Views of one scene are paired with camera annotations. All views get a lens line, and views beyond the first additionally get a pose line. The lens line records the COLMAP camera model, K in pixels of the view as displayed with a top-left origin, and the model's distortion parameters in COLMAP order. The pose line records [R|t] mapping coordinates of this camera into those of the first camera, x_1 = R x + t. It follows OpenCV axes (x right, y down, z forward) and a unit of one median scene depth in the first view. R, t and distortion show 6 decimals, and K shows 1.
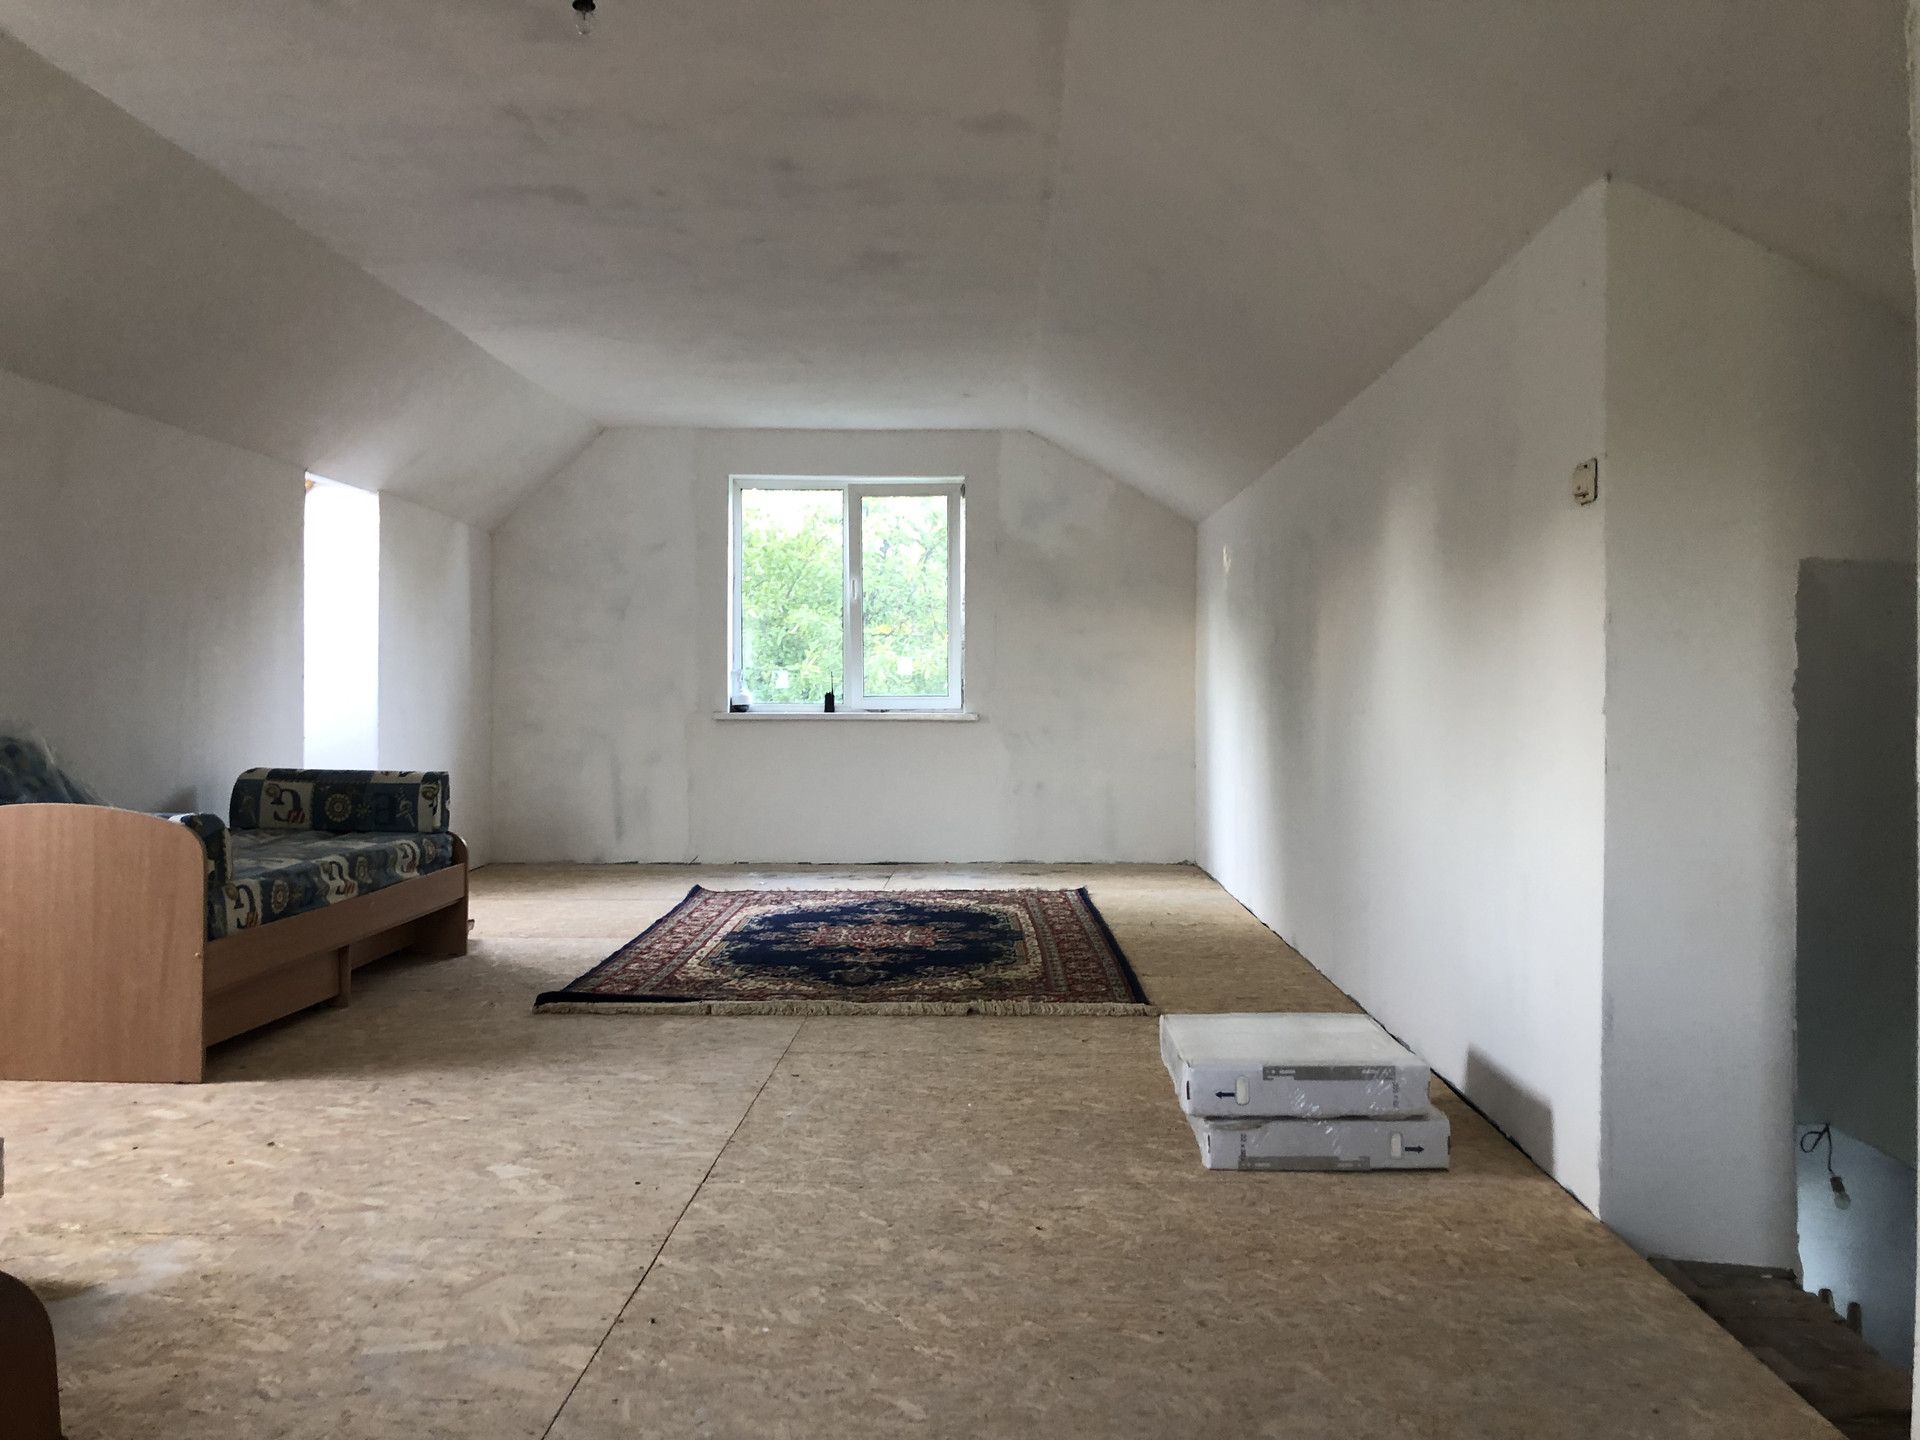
lens RADIAL K [[1595.5, 0, 996.1], [0, 1595.5, 713.7], [0, 0, 1]] dist [0.100765, -0.340583]
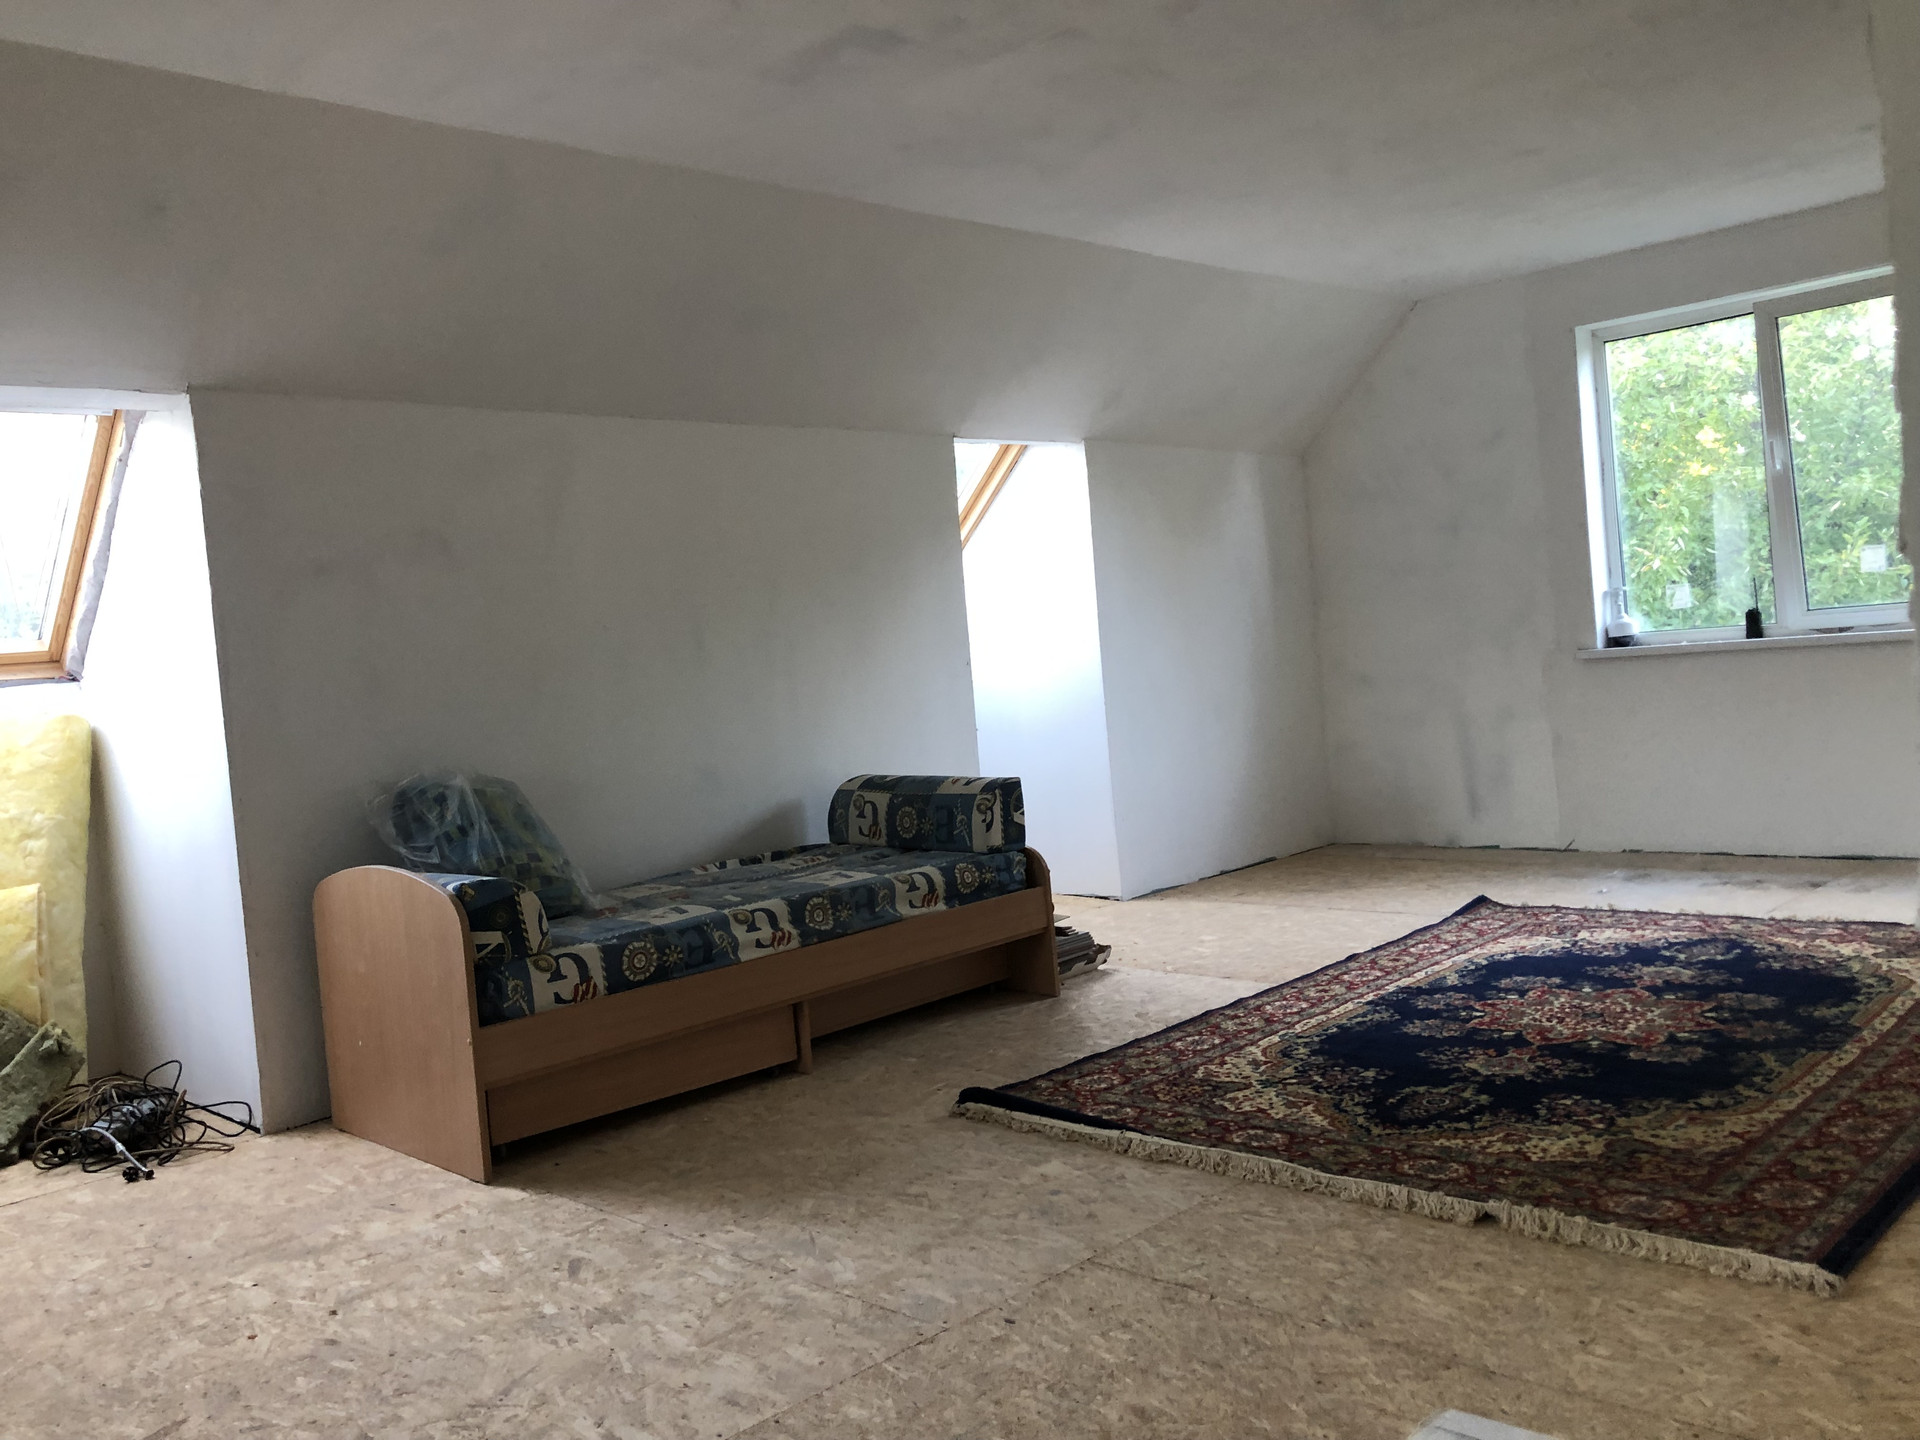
lens RADIAL K [[1626.8, 0, 970.9], [0, 1626.8, 681.1], [0, 0, 1]] dist [0.004766, 0.004619]
pose [[0.707111, -0.046028, -0.705603, 0.241549], [0.076702, 0.996984, 0.011830, -0.025725], [0.702930, -0.062486, 0.708509, 0.402748]]
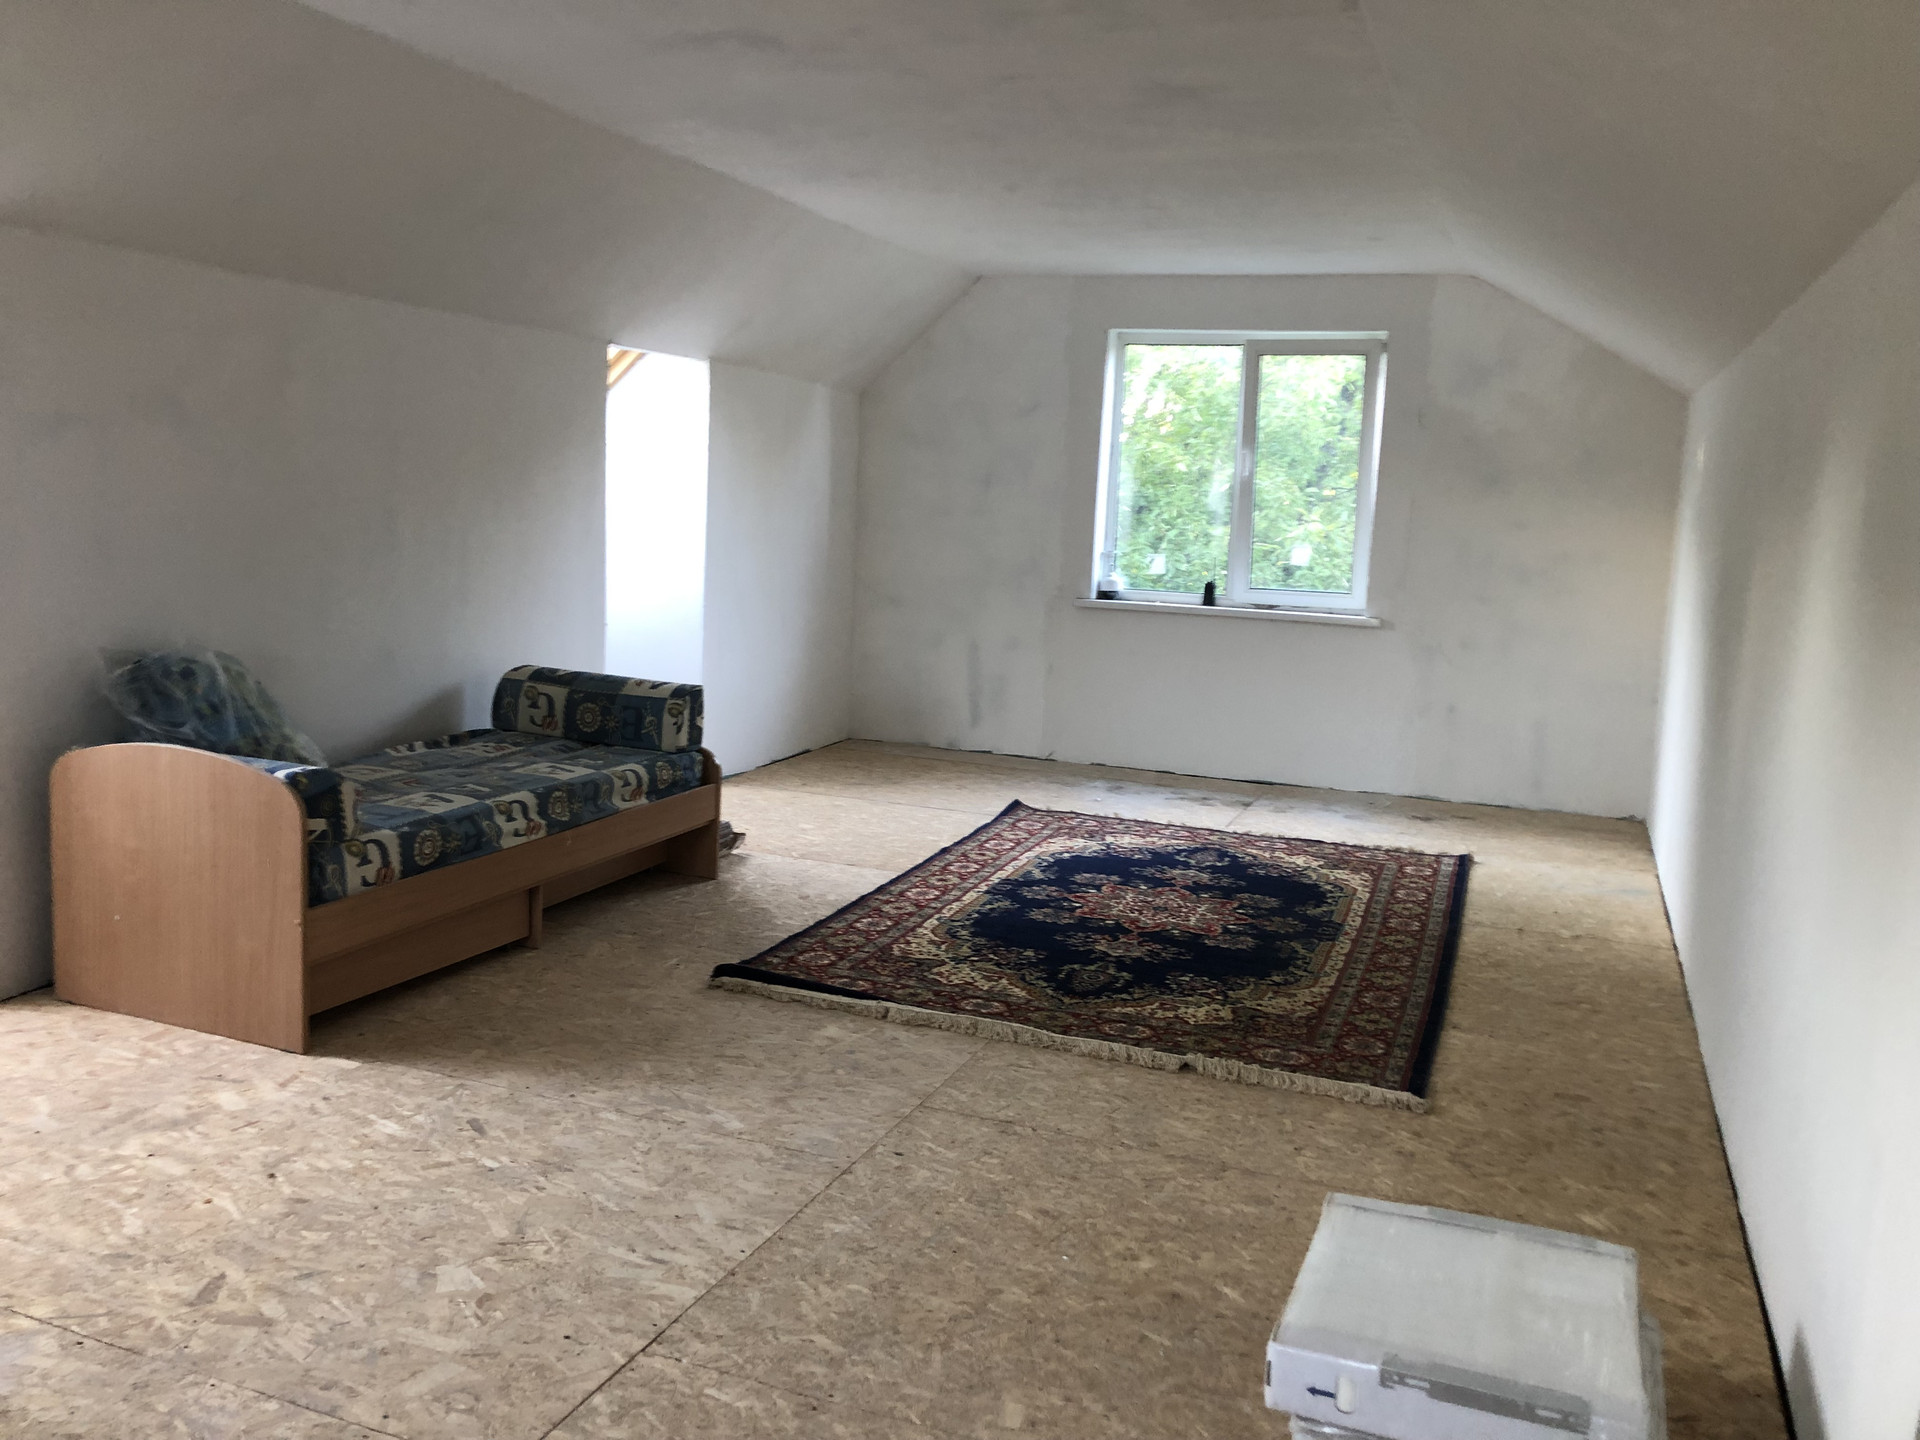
lens RADIAL K [[1605.4, 0, 954.9], [0, 1605.4, 710.1], [0, 0, 1]] dist [0.018526, -0.000976]
pose [[0.932526, 0.091975, -0.349193, 0.123556], [-0.049420, 0.990426, 0.128895, -0.078689], [0.357705, -0.102941, 0.928144, 0.196768]]
